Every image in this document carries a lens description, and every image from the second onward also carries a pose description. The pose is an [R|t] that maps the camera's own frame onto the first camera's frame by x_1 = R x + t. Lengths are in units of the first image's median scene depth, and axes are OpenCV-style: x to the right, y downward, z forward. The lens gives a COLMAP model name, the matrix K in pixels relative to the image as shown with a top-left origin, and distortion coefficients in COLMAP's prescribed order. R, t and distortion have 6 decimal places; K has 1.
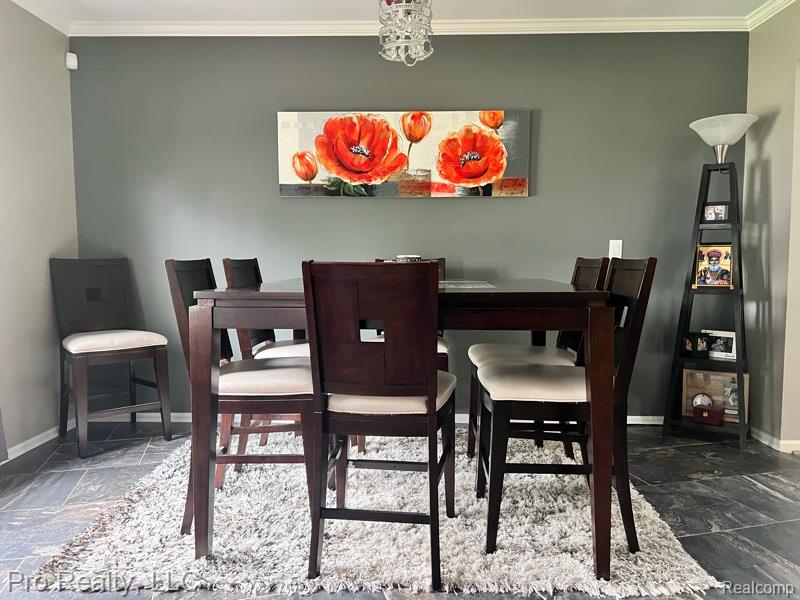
lens RADIAL K [[605.9, 0, 400.0], [0, 605.9, 300.0], [0, 0, 1]] dist [0.065379, -0.079800]
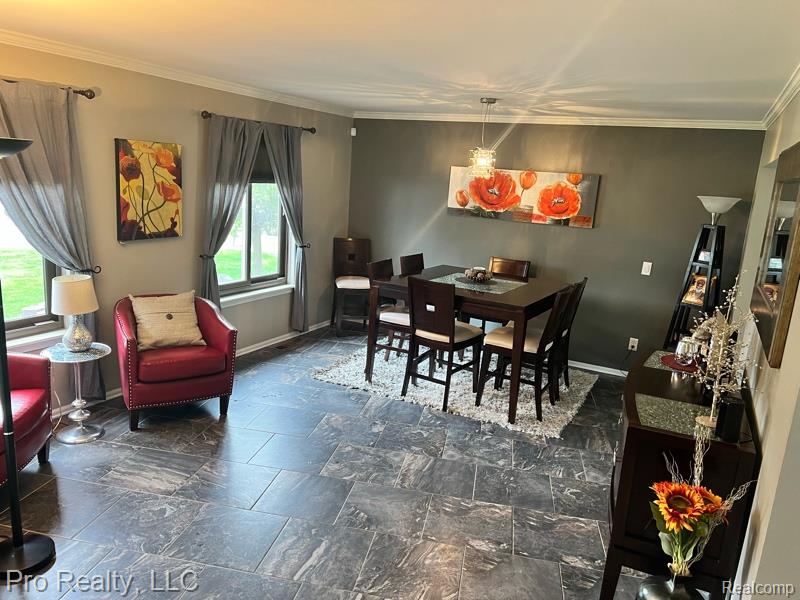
lens RADIAL K [[605.9, 0, 400.0], [0, 605.9, 300.0], [0, 0, 1]] dist [0.065379, -0.079800]
pose [[0.898702, 0.153979, -0.410639, 0.447687], [-0.100492, 0.983727, 0.148941, -0.174574], [0.426890, -0.092588, 0.899551, -0.679175]]
